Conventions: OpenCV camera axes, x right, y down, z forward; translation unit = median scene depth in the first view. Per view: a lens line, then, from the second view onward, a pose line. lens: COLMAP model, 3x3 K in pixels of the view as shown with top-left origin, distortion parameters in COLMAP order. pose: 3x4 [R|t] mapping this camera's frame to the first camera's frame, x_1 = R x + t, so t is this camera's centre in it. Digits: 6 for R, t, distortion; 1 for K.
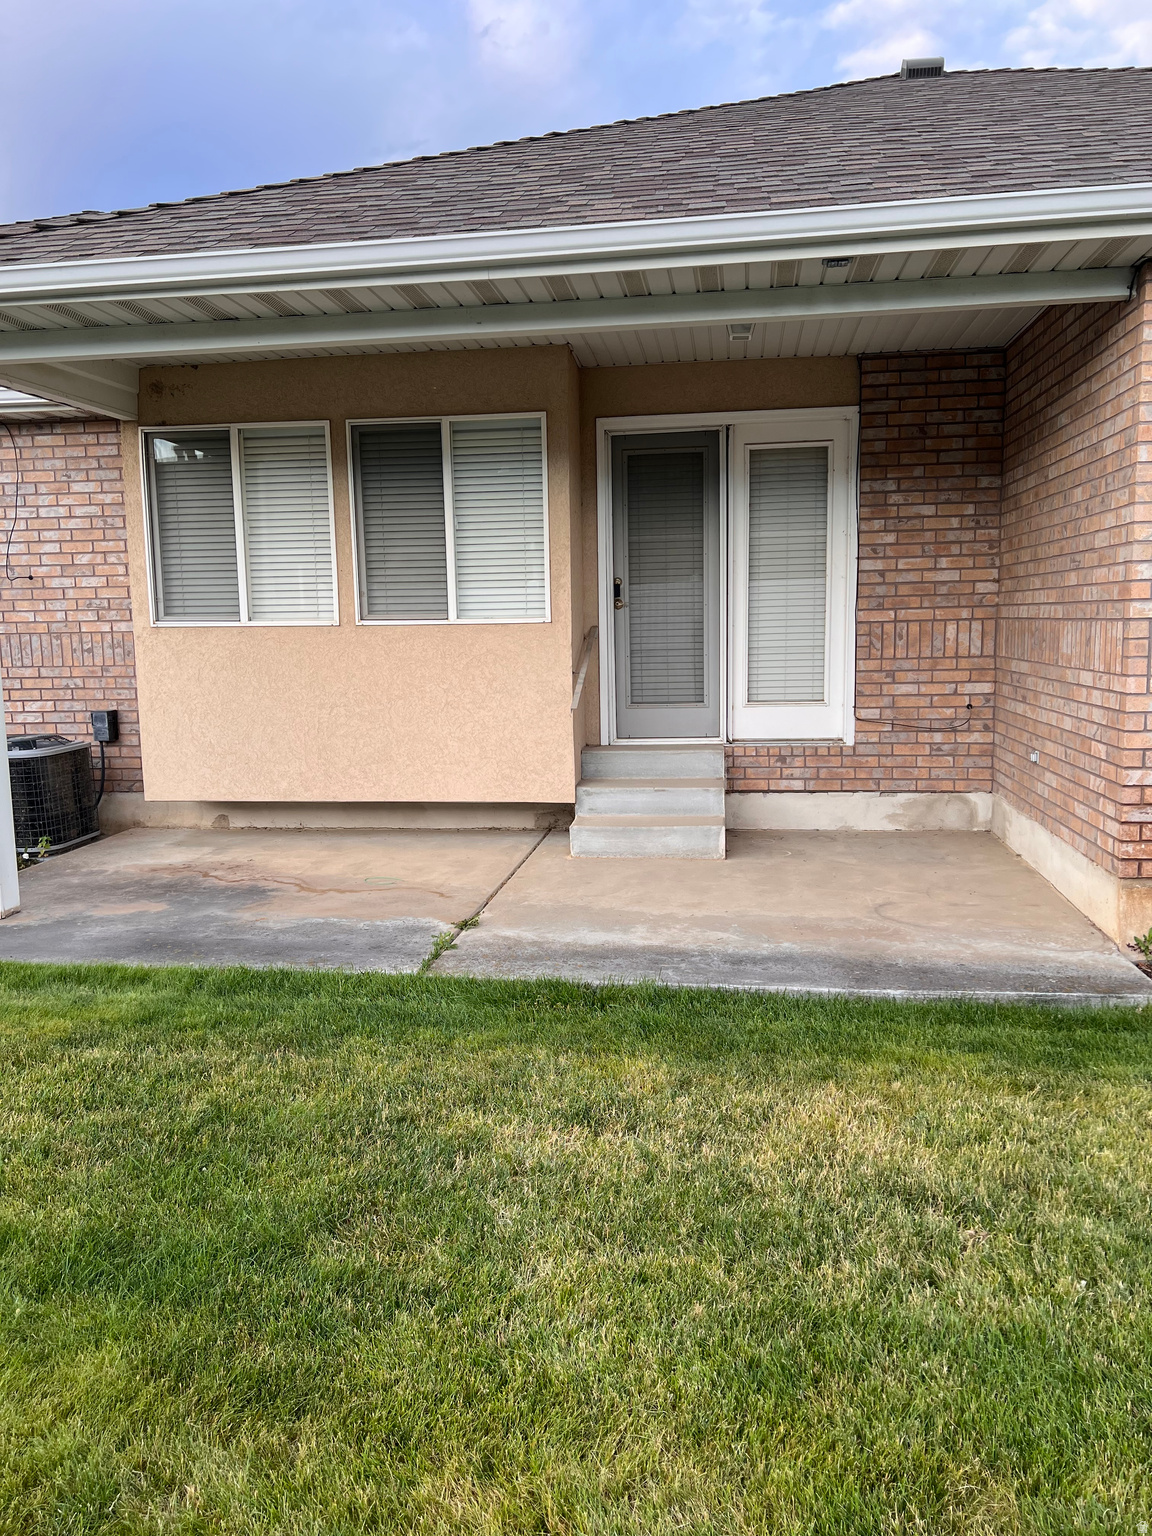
lens RADIAL K [[1163.6, 0, 563.4], [0, 1163.6, 771.5], [0, 0, 1]] dist [0.055324, -0.019798]
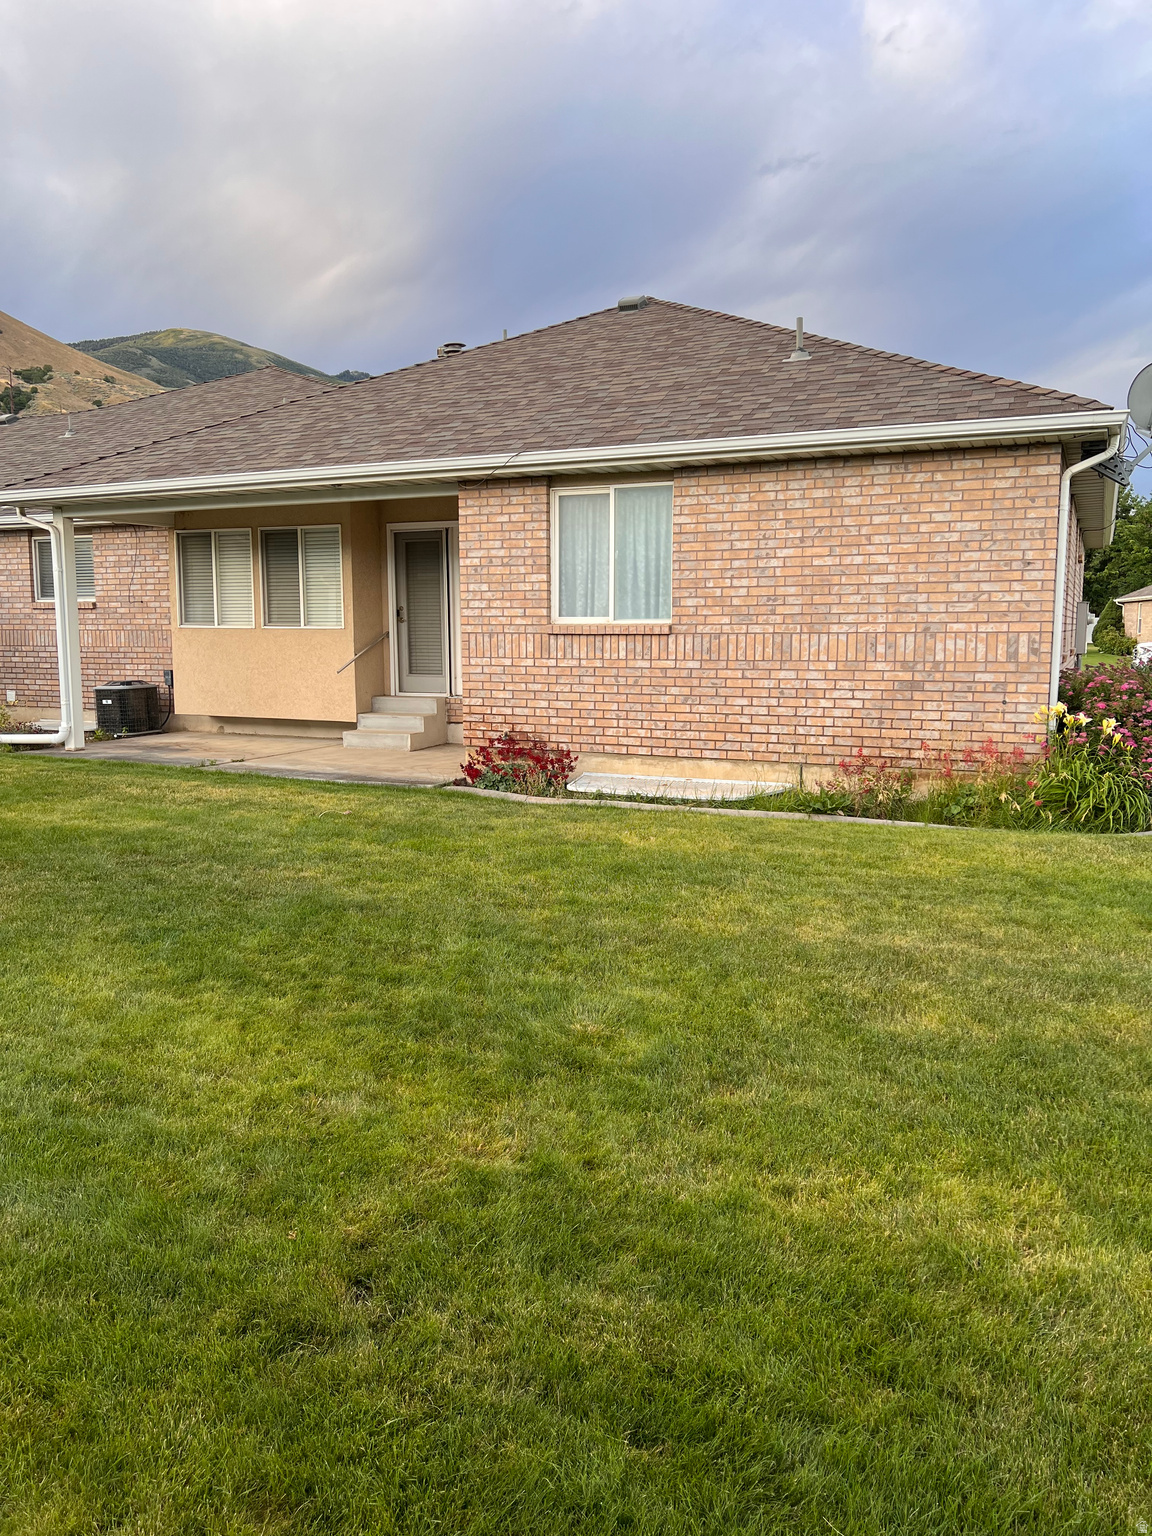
lens RADIAL K [[1163.6, 0, 587.0], [0, 1163.6, 774.7], [0, 0, 1]] dist [0.055324, -0.019798]
pose [[0.958373, 0.054780, -0.280214, 0.875382], [-0.057414, 0.998350, -0.001191, 0.089710], [0.279687, 0.017230, 0.959937, -0.717971]]
